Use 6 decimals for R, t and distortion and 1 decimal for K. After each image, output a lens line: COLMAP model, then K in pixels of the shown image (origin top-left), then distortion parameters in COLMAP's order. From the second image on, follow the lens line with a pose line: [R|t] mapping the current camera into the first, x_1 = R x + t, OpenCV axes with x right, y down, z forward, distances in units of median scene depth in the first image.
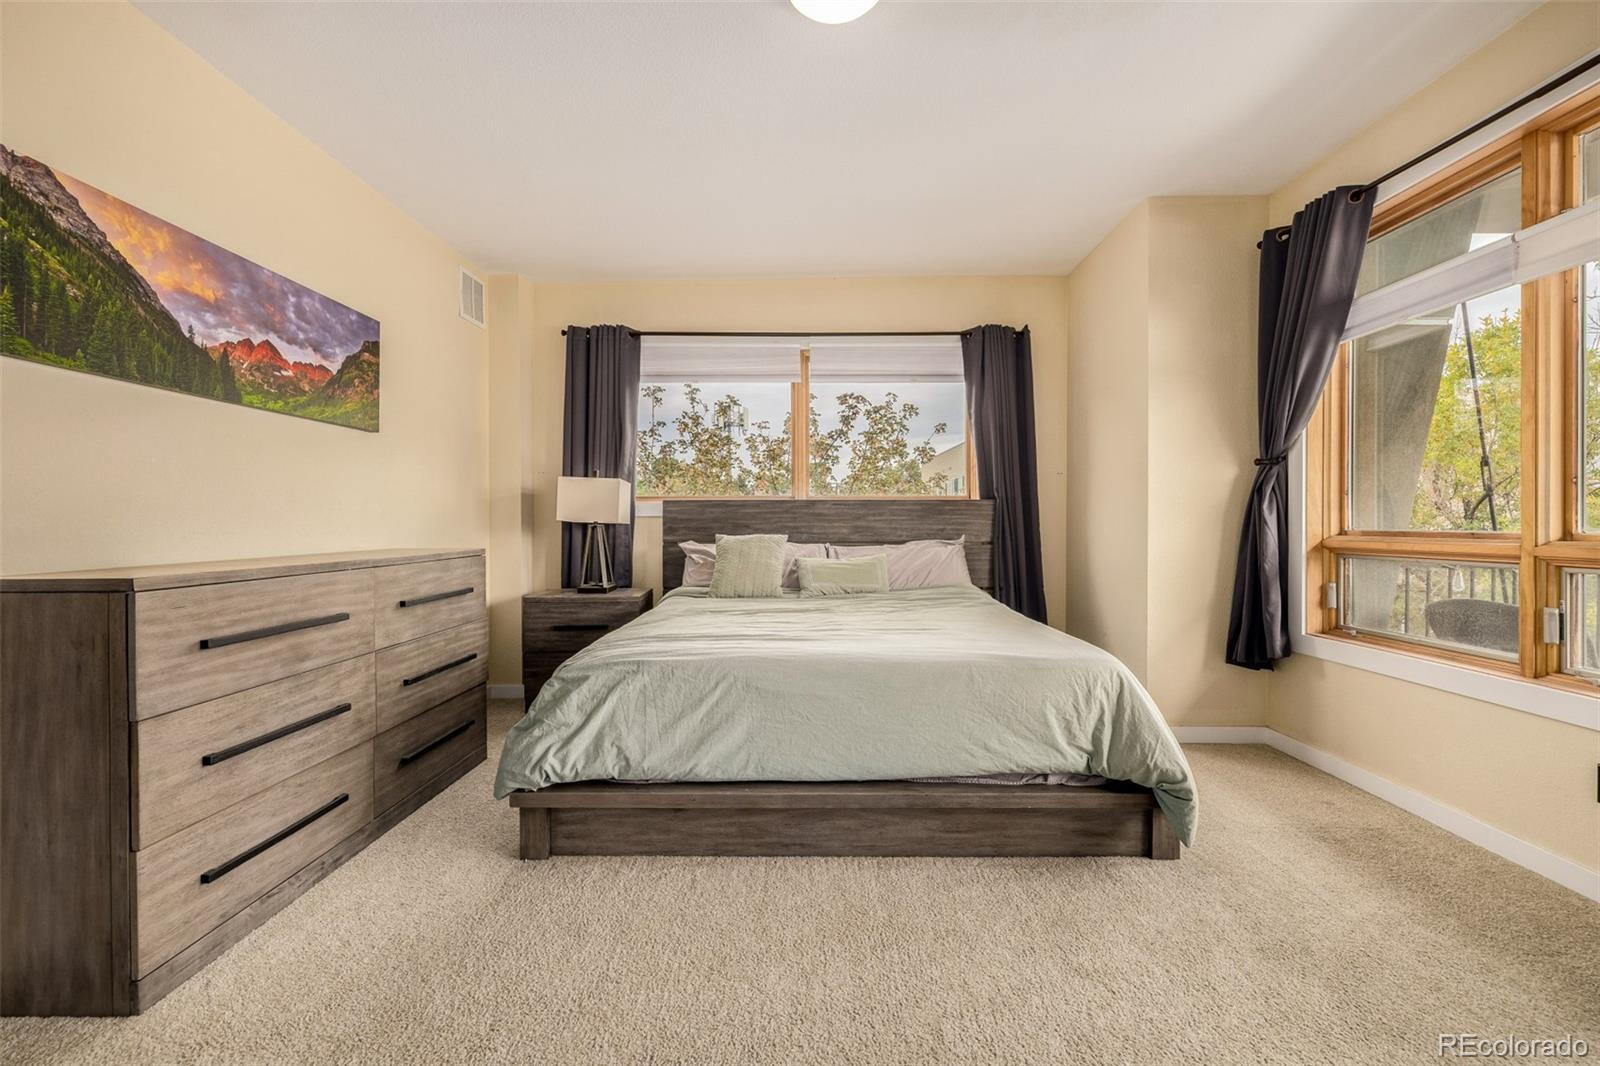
lens RADIAL K [[672.0, 0, 804.1], [0, 672.0, 525.8], [0, 0, 1]] dist [-0.000631, -0.000104]
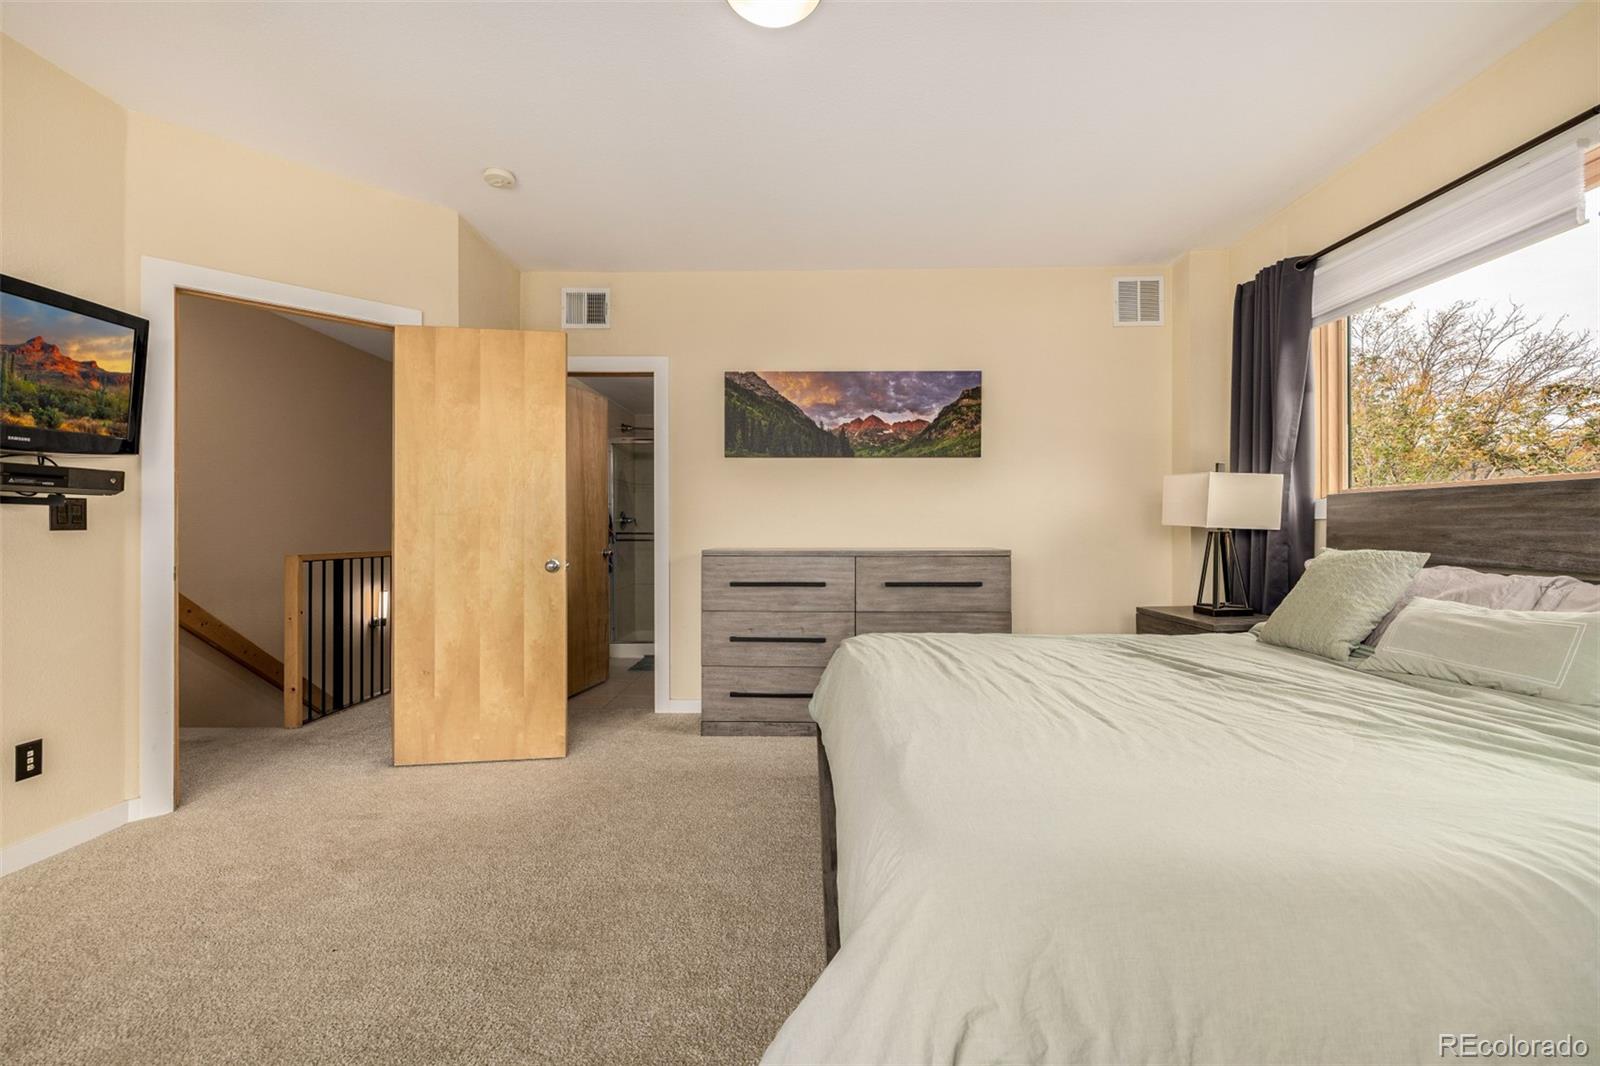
lens RADIAL K [[672.0, 0, 802.0], [0, 672.0, 528.2], [0, 0, 1]] dist [-0.000631, -0.000104]
pose [[-0.020561, 0.004277, -0.999779, 0.820407], [-0.007023, 0.999966, 0.004422, -0.007114], [0.999764, 0.007113, -0.020531, 0.846125]]
